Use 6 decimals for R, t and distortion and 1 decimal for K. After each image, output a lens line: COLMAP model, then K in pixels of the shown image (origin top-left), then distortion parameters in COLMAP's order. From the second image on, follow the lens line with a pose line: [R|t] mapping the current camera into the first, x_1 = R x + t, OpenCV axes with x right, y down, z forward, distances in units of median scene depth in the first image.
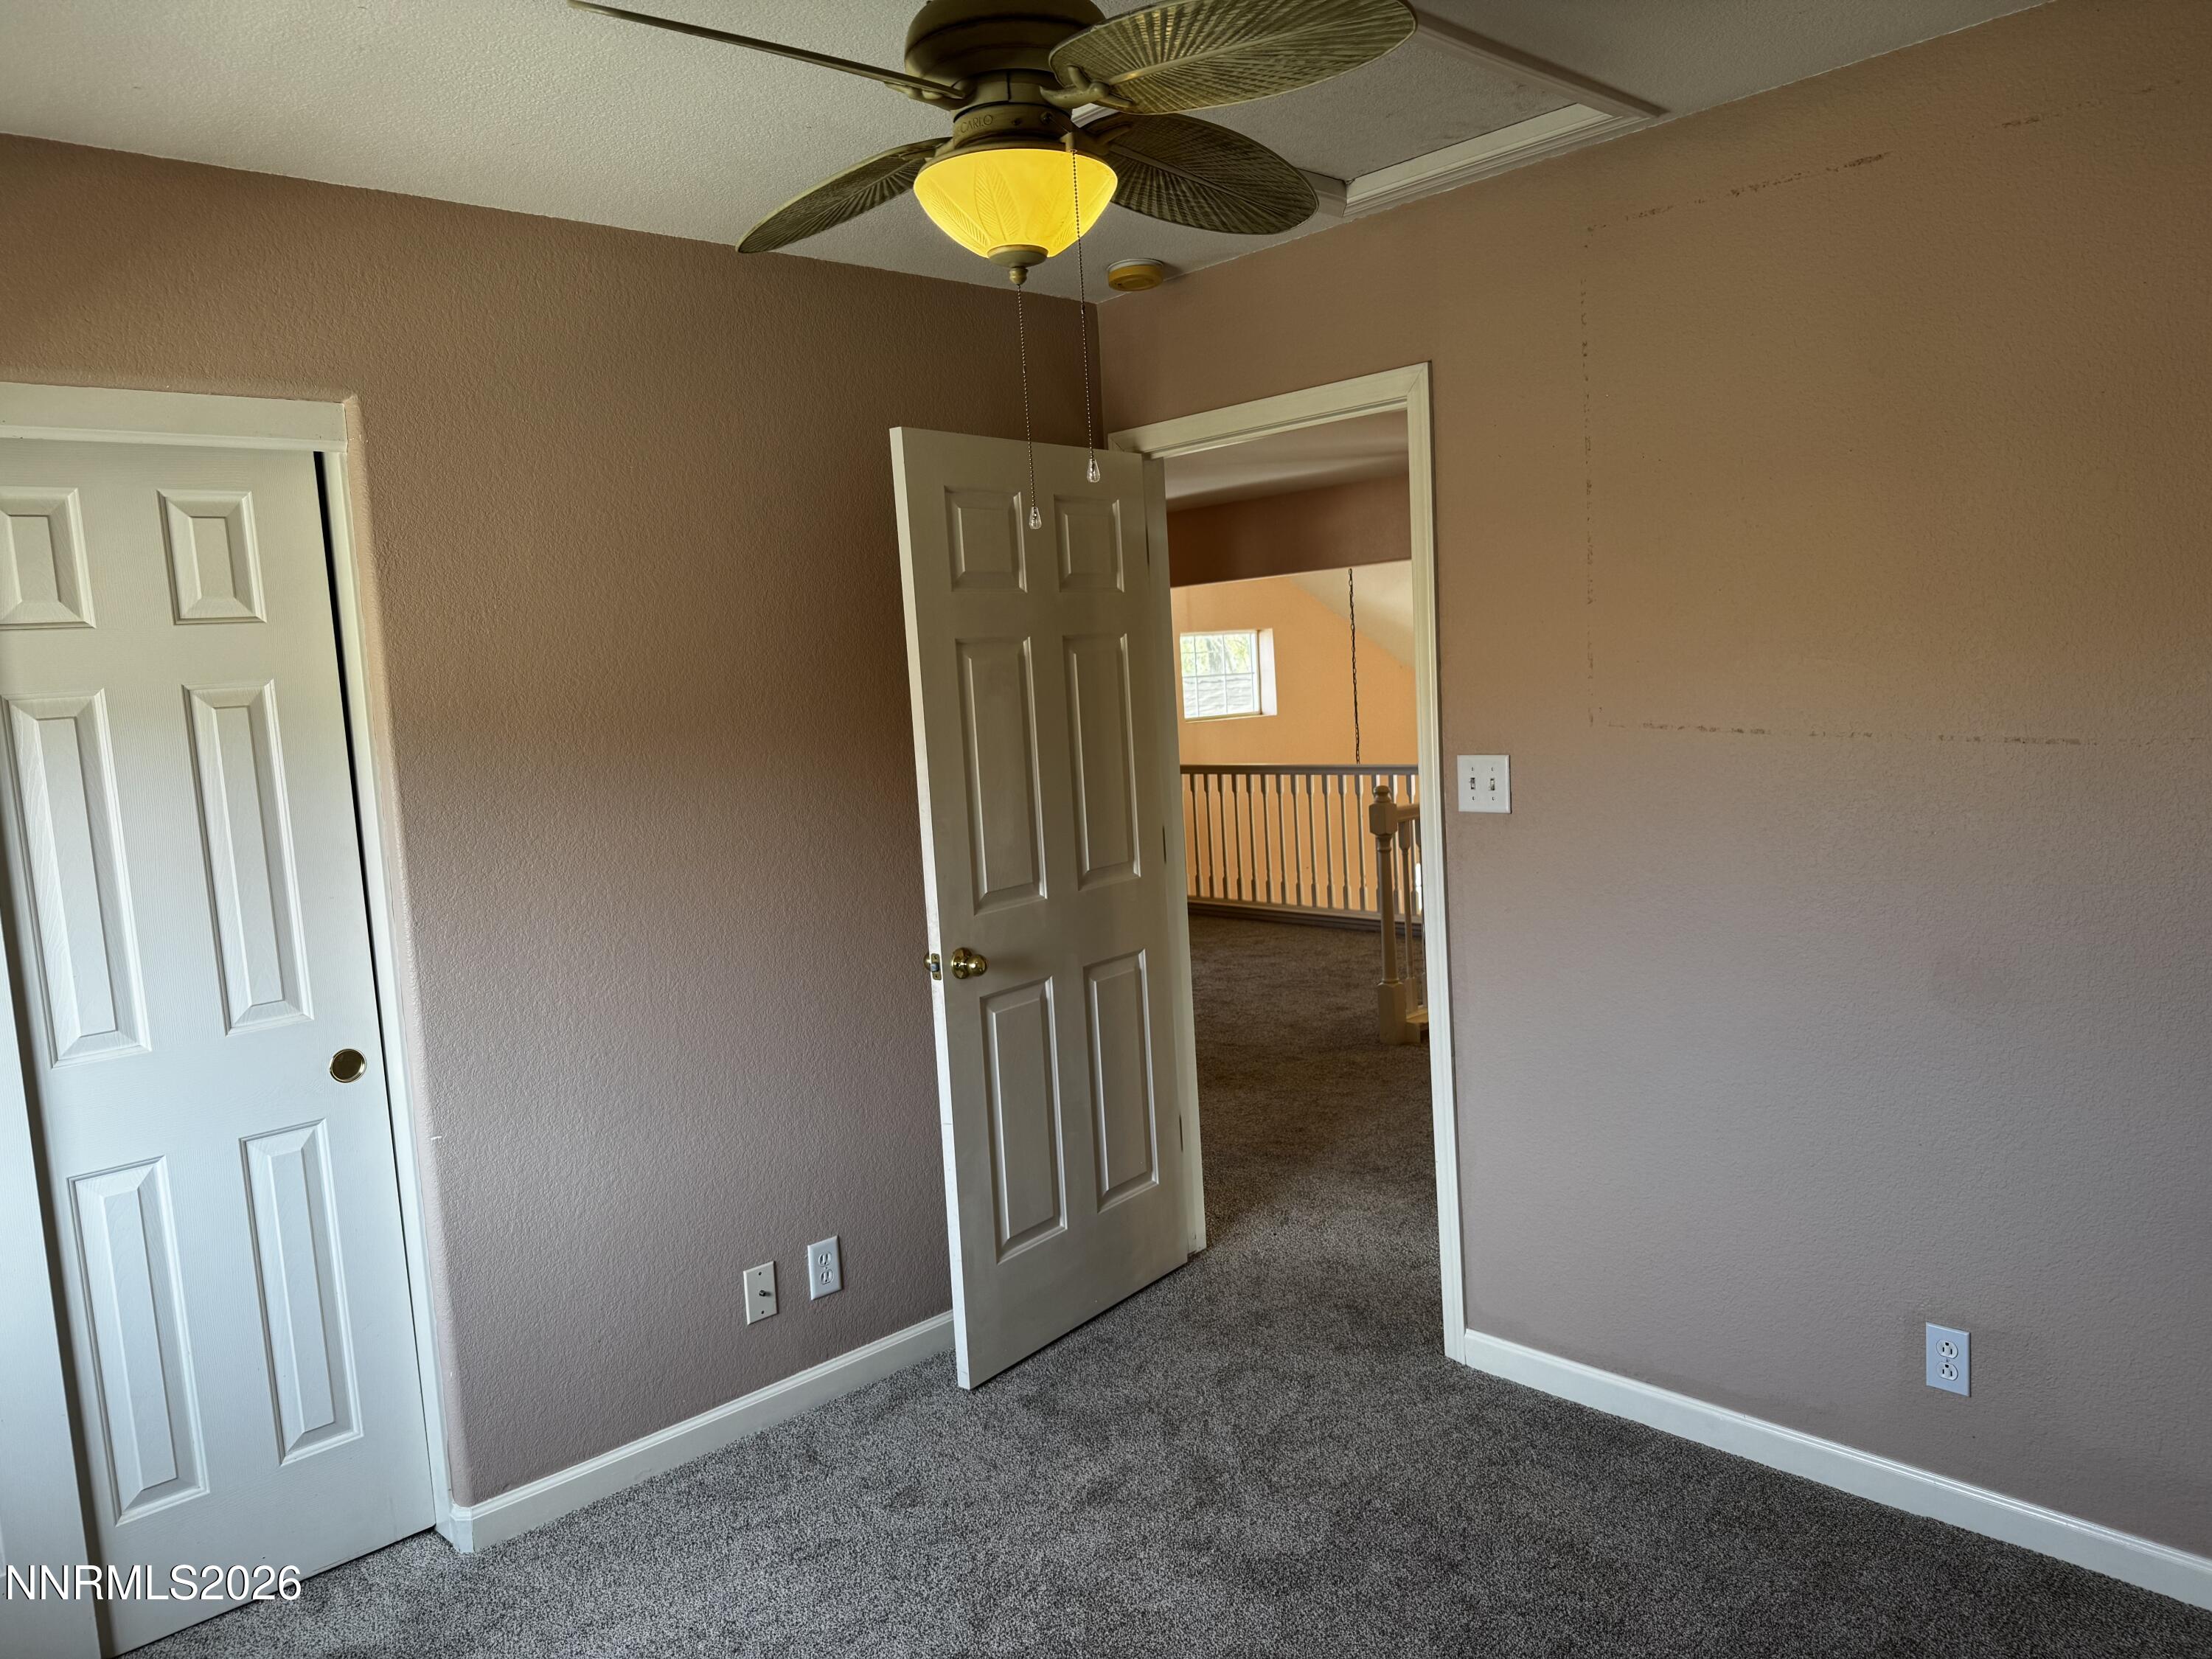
lens RADIAL K [[1579.0, 0, 1106.0], [0, 1579.0, 829.5], [0, 0, 1]] dist [0.136303, 0.000107]
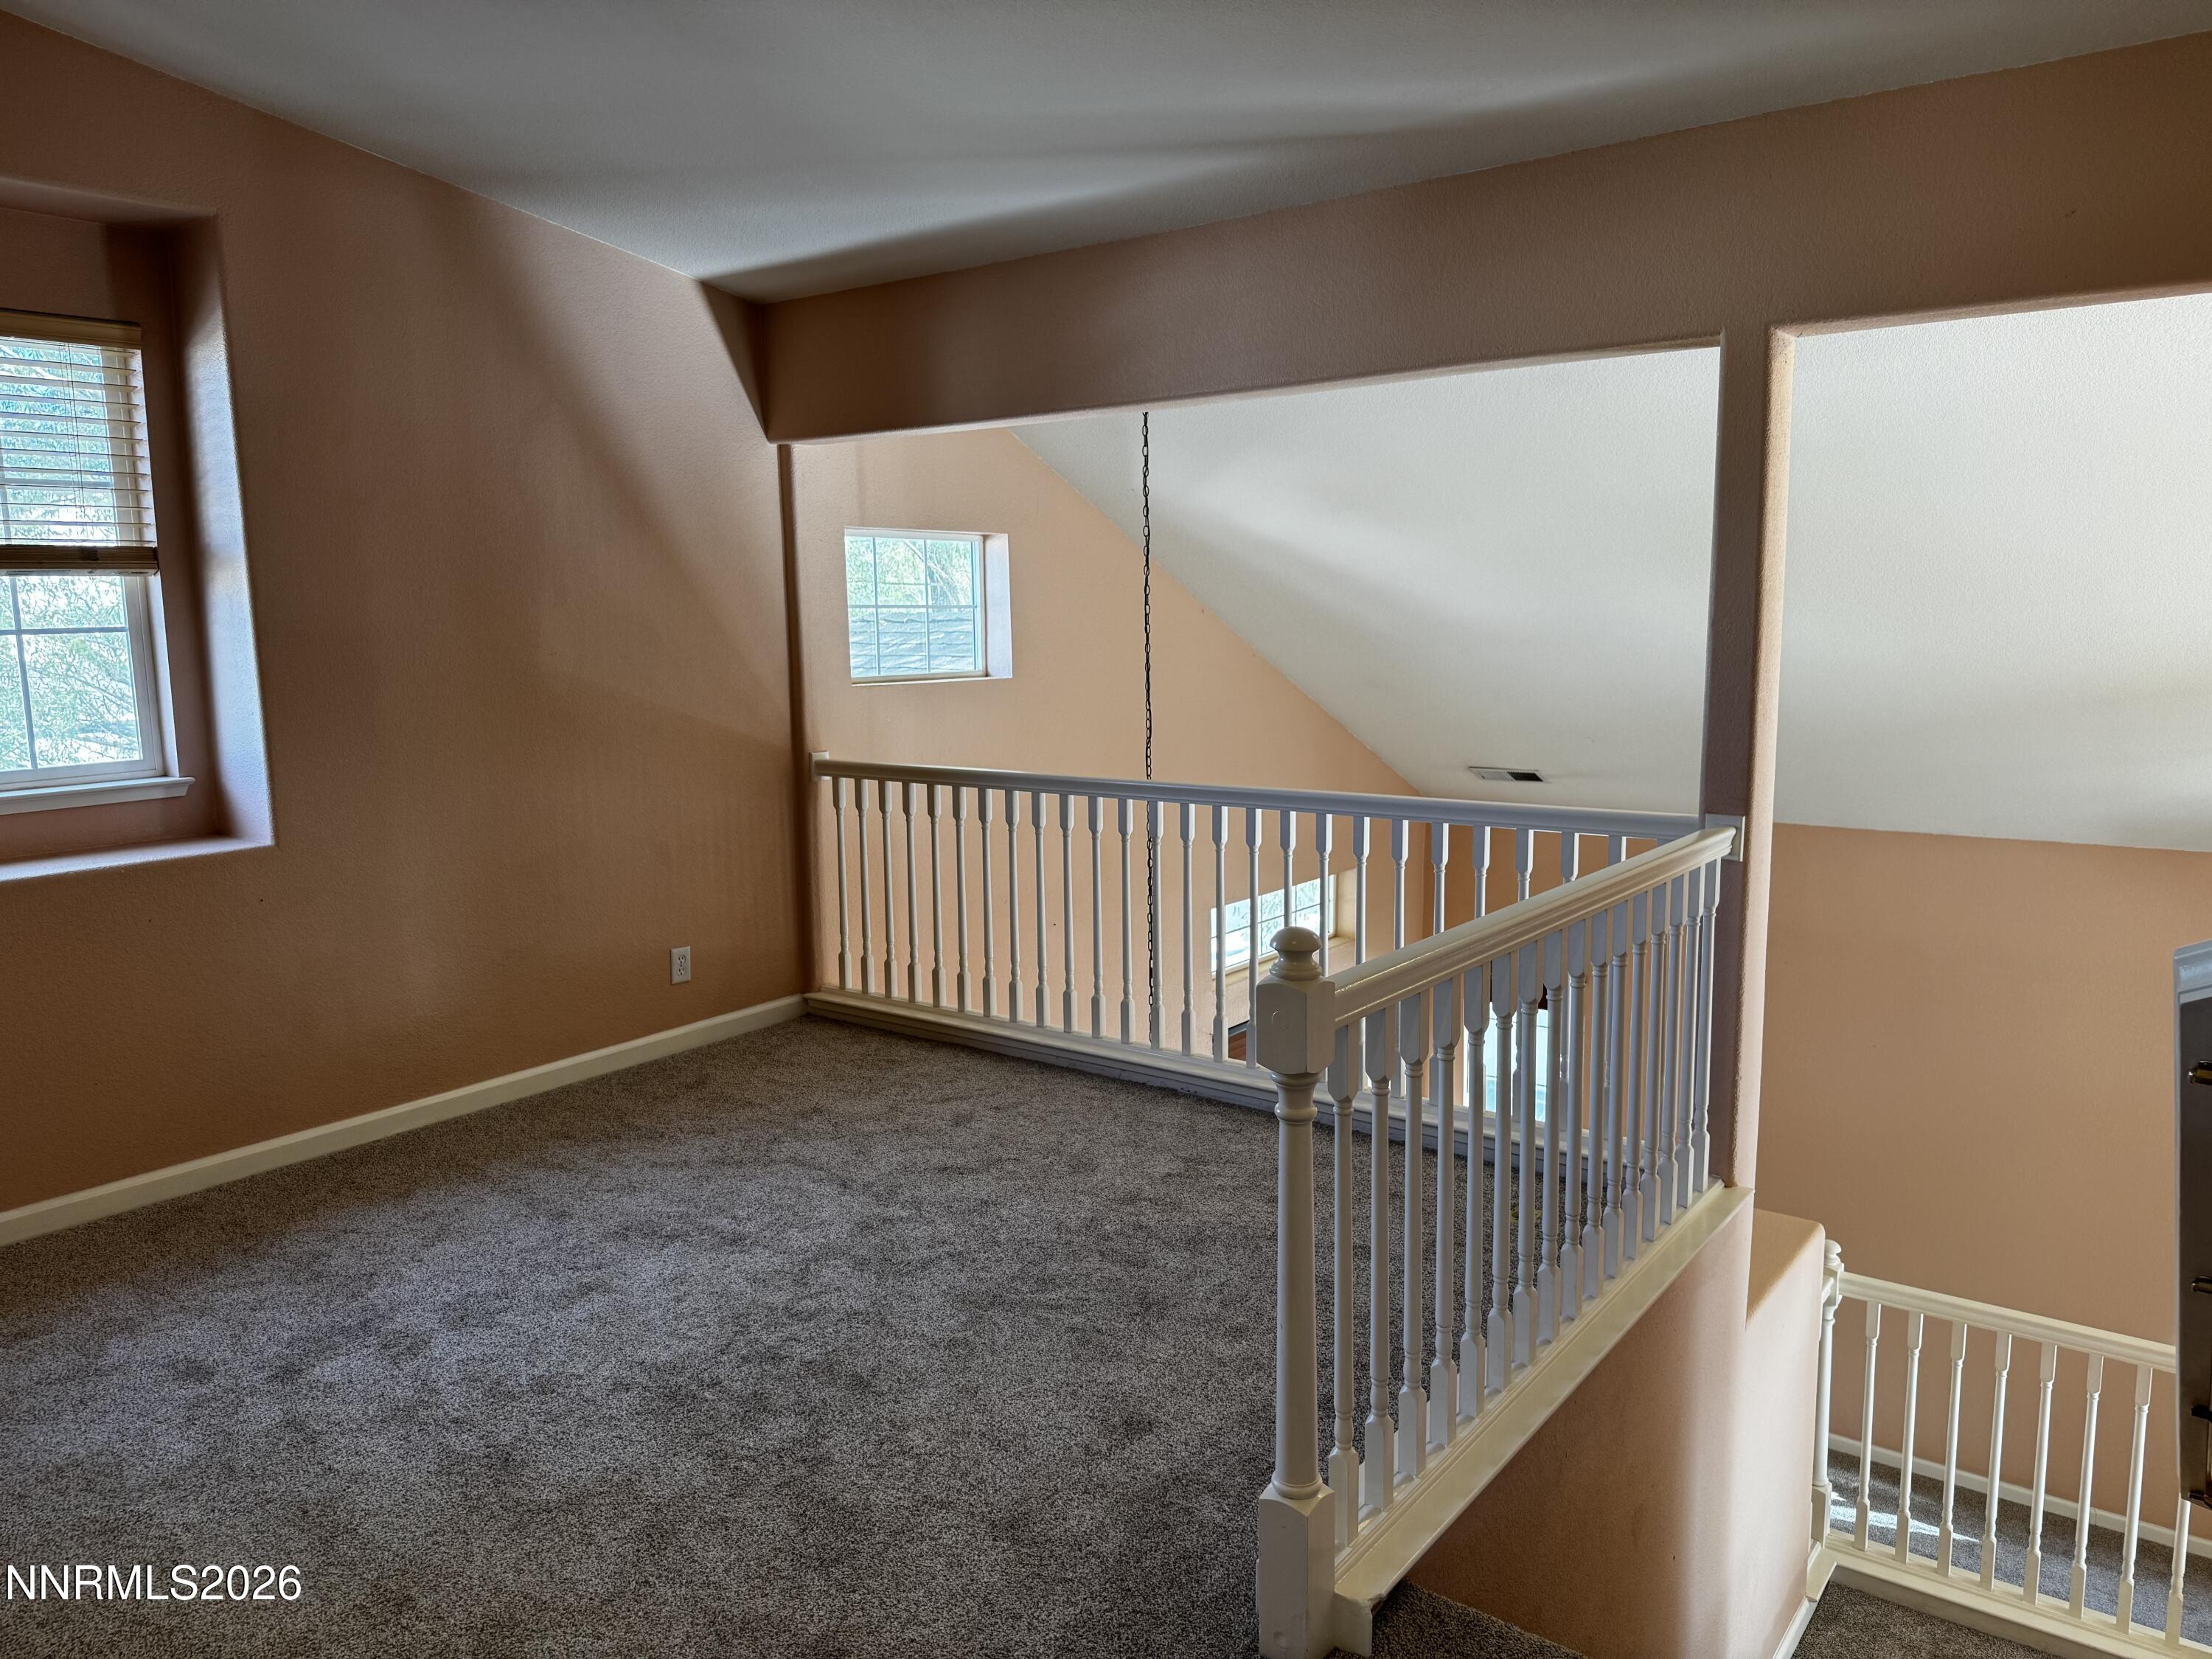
lens RADIAL K [[1579.0, 0, 1106.0], [0, 1579.0, 829.5], [0, 0, 1]] dist [0.136303, 0.000107]
pose [[0.986238, 0.024179, 0.163555, 0.051108], [-0.029507, 0.999107, 0.030226, -0.037895], [-0.162679, -0.034636, 0.986071, 0.440931]]
